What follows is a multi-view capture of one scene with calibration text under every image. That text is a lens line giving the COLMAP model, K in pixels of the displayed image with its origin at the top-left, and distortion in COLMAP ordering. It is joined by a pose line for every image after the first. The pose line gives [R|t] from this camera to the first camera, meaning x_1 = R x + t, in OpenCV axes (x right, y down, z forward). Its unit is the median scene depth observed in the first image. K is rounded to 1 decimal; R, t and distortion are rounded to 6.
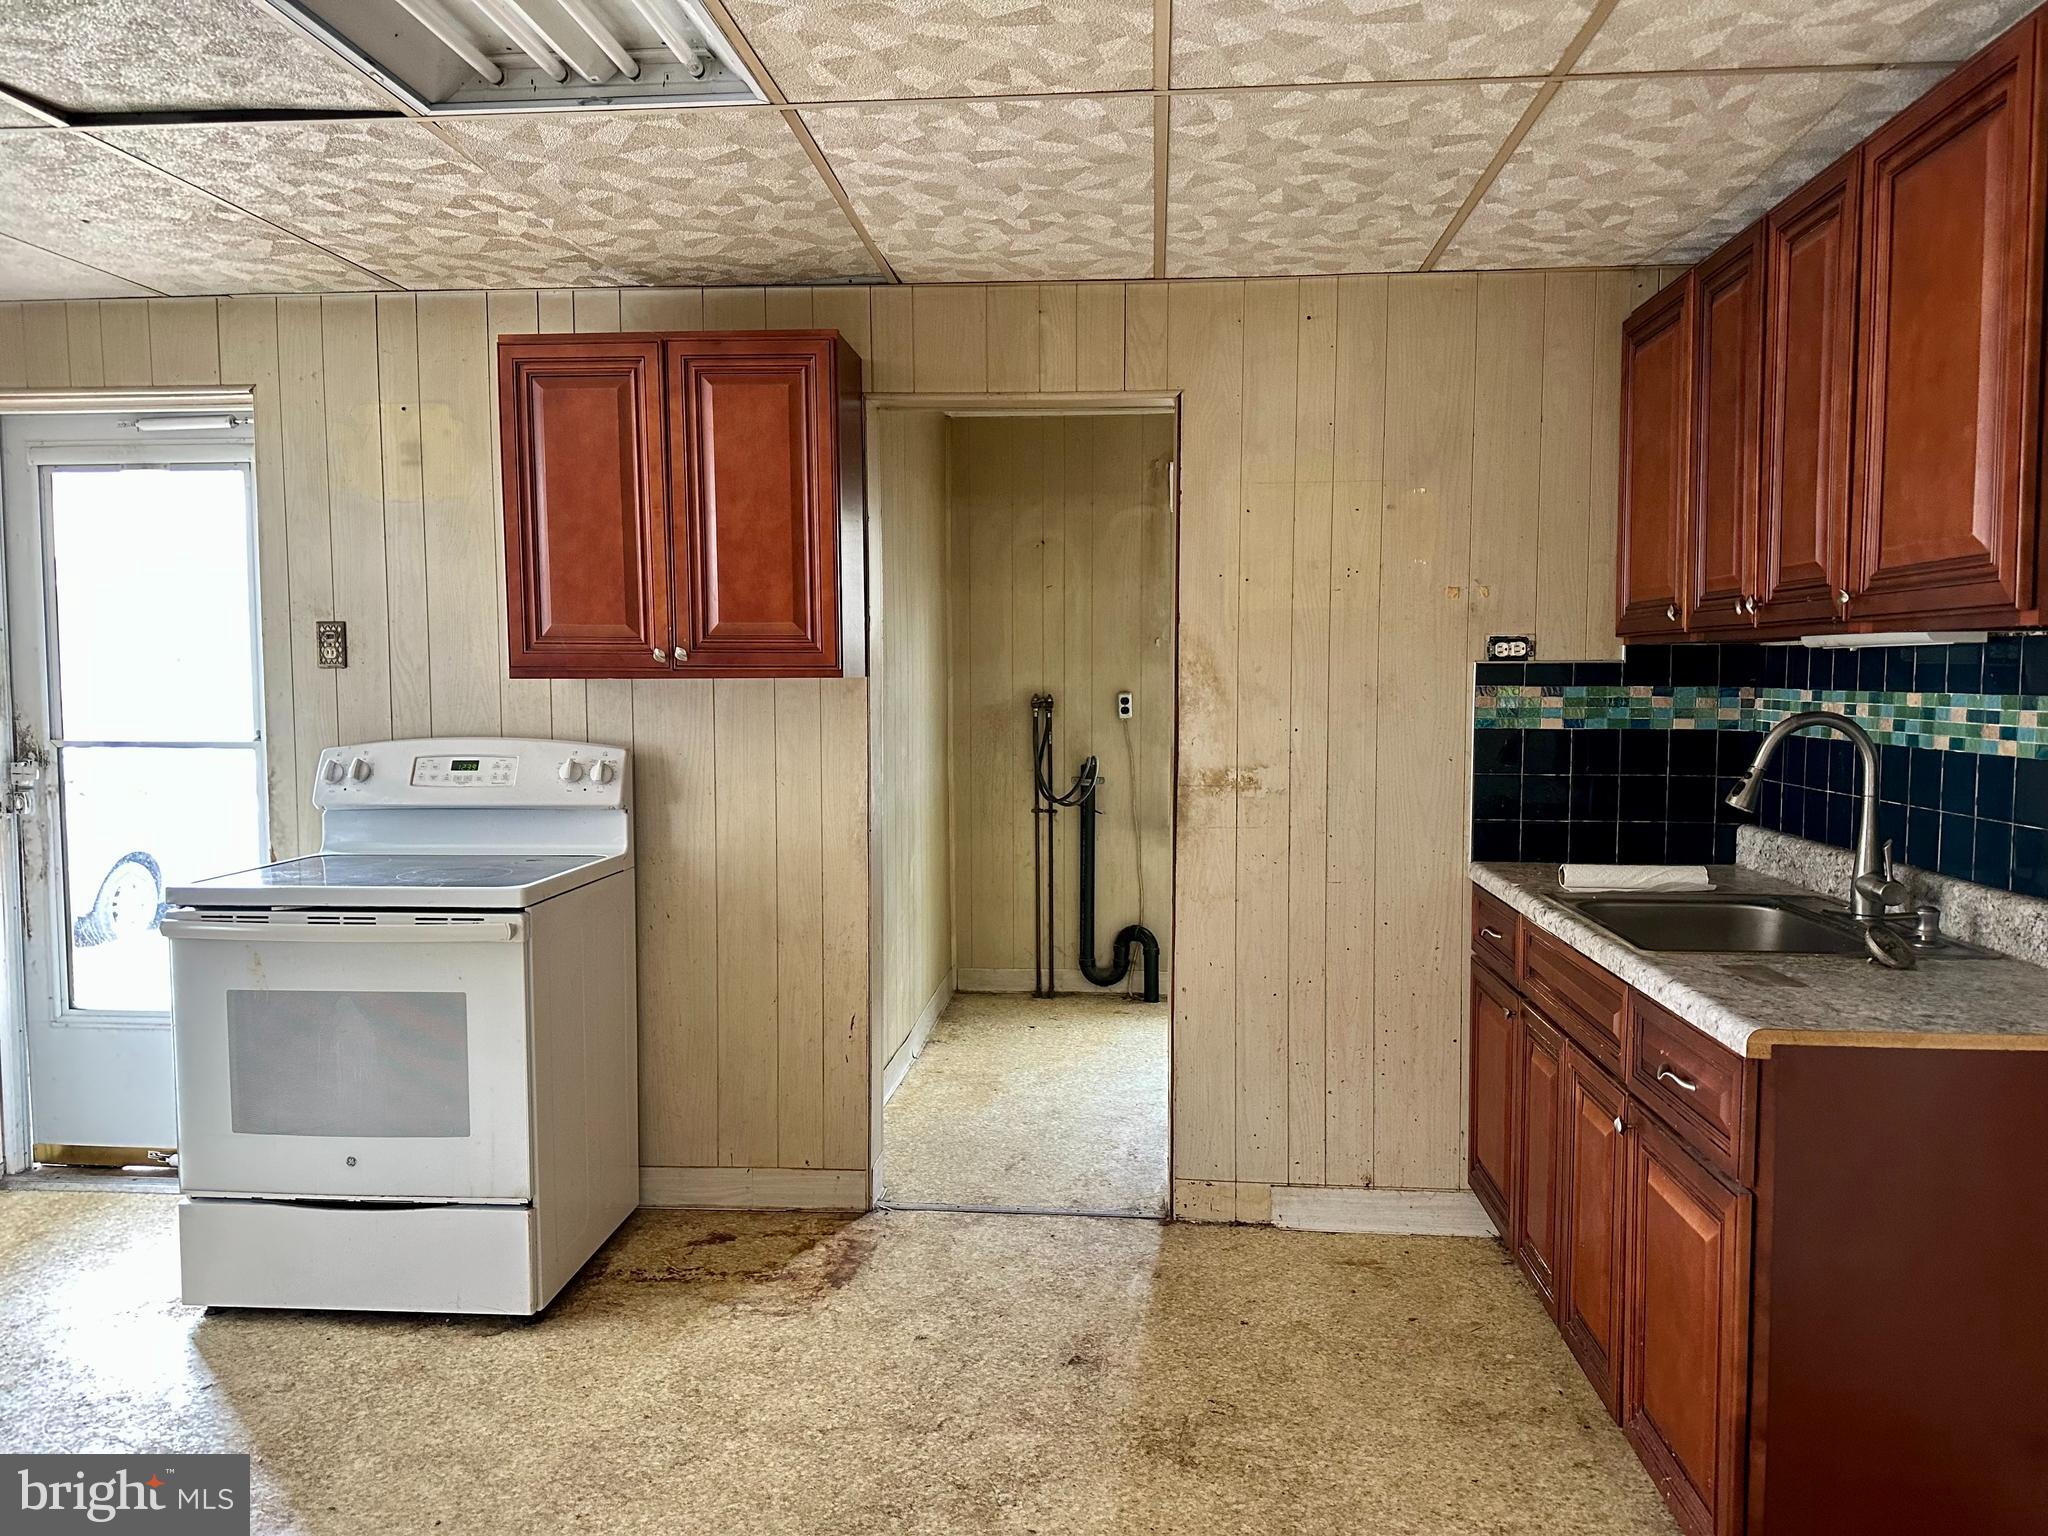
lens RADIAL K [[1449.7, 0, 1033.3], [0, 1449.7, 768.2], [0, 0, 1]] dist [0.045663, -0.054266]
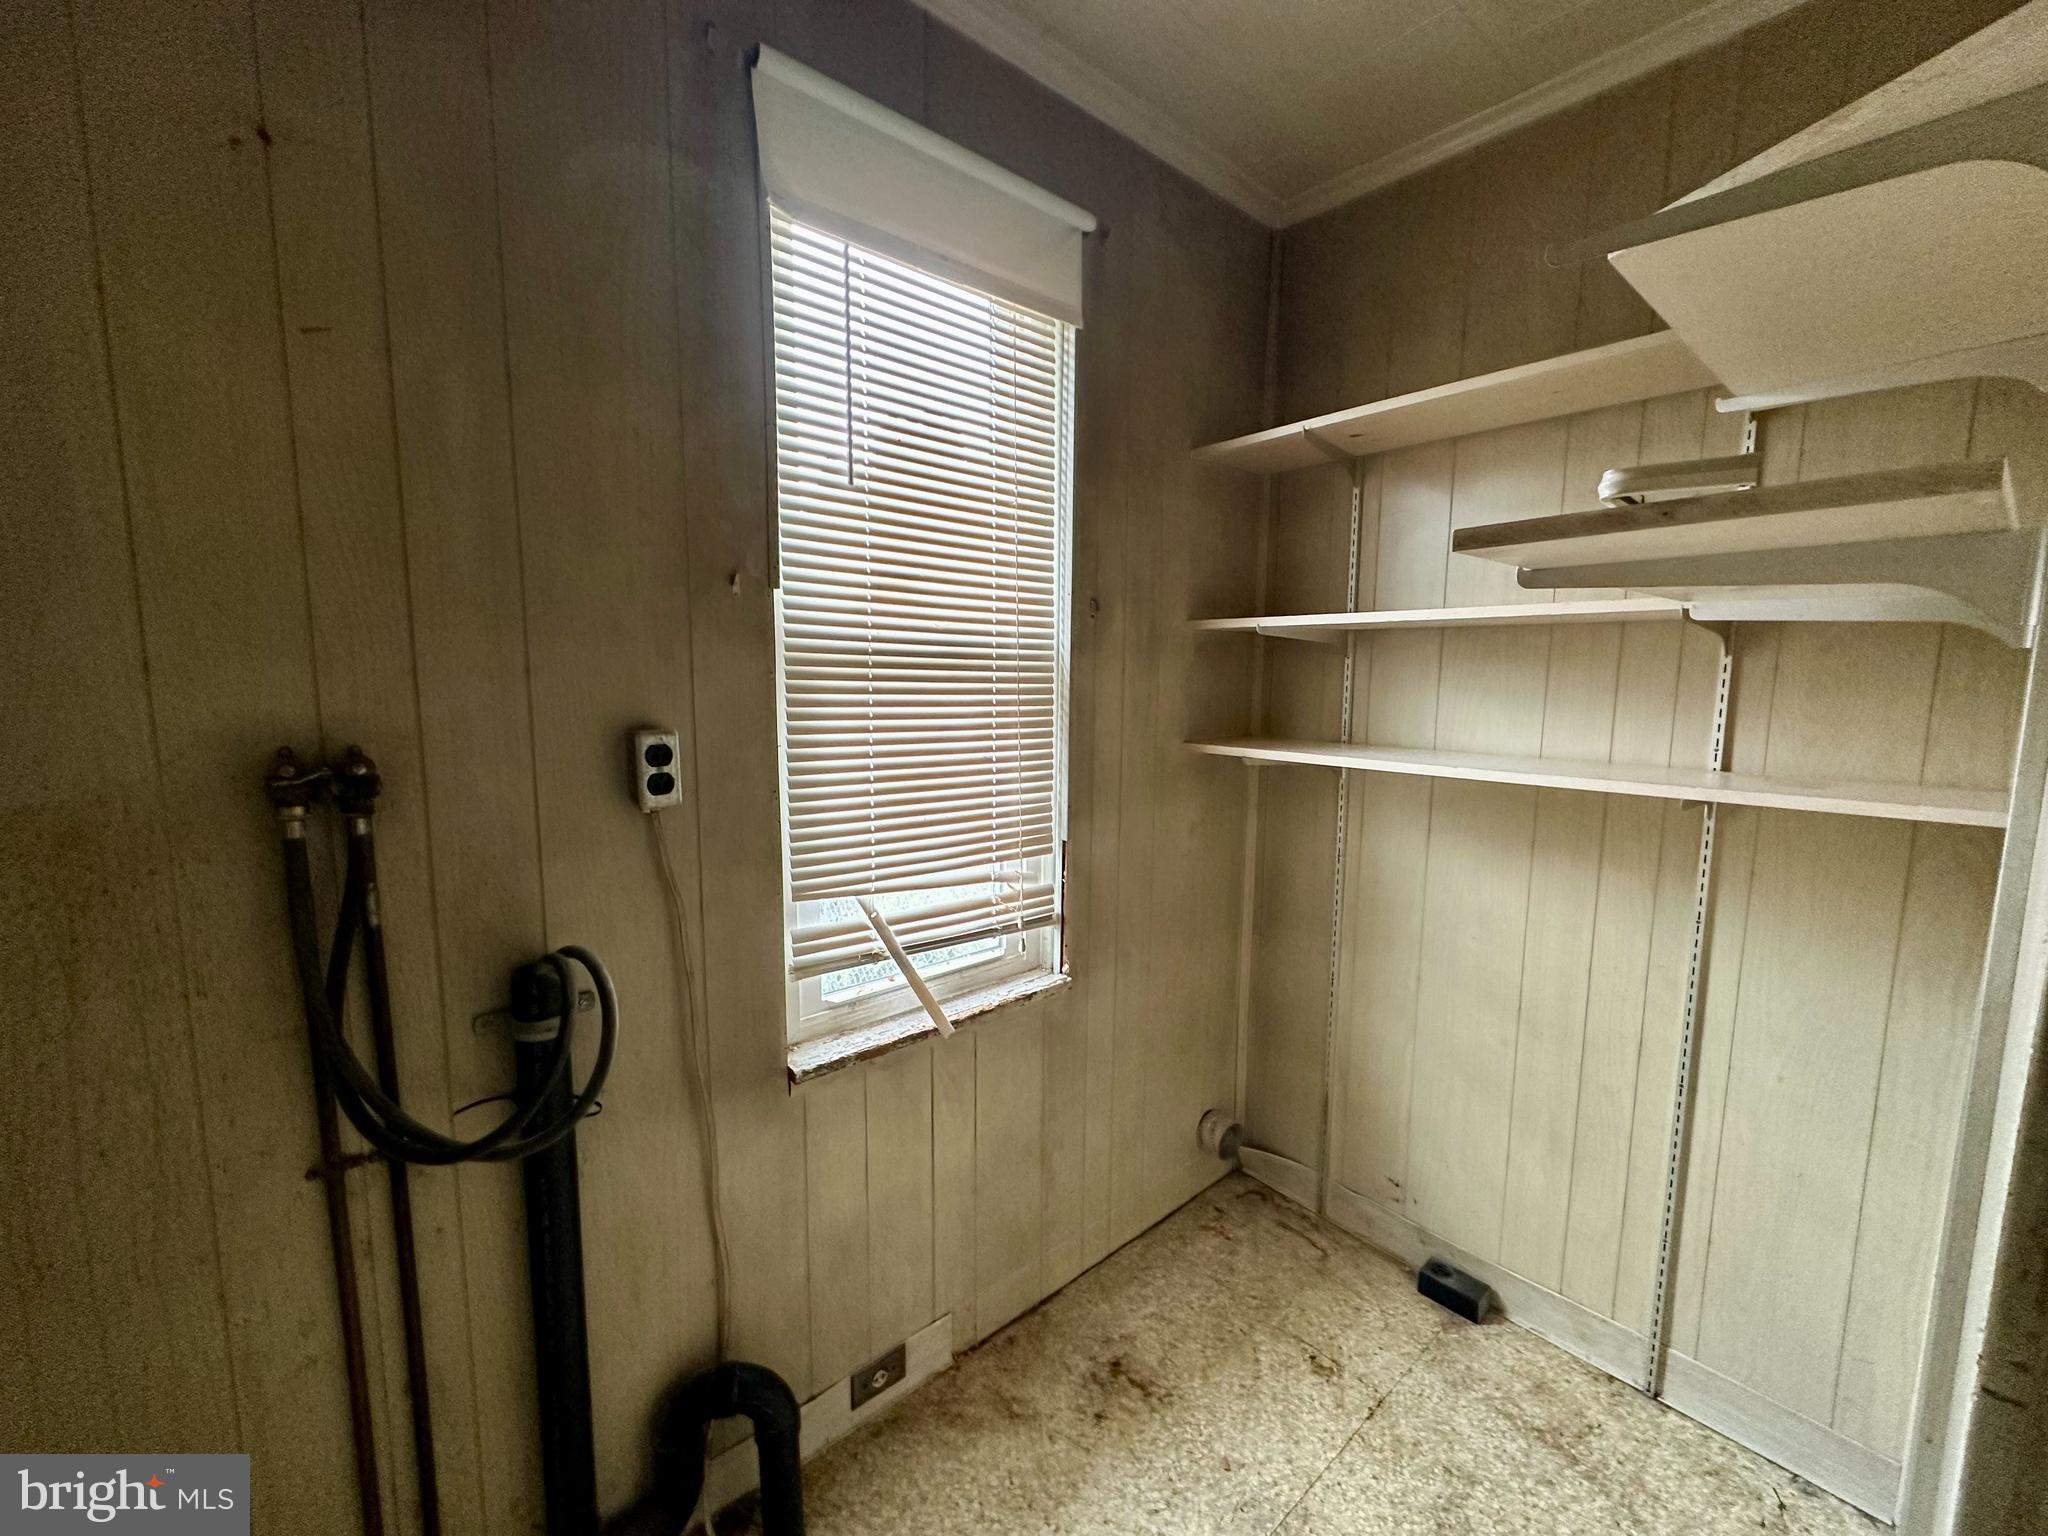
lens RADIAL K [[820.7, 0, 1020.7], [0, 820.7, 766.2], [0, 0, 1]] dist [-0.000233, -0.000129]
pose [[0.756461, -0.072964, 0.649956, 0.005963], [0.040362, 0.997072, 0.064954, -0.052121], [-0.652792, -0.022902, 0.757191, 0.803488]]
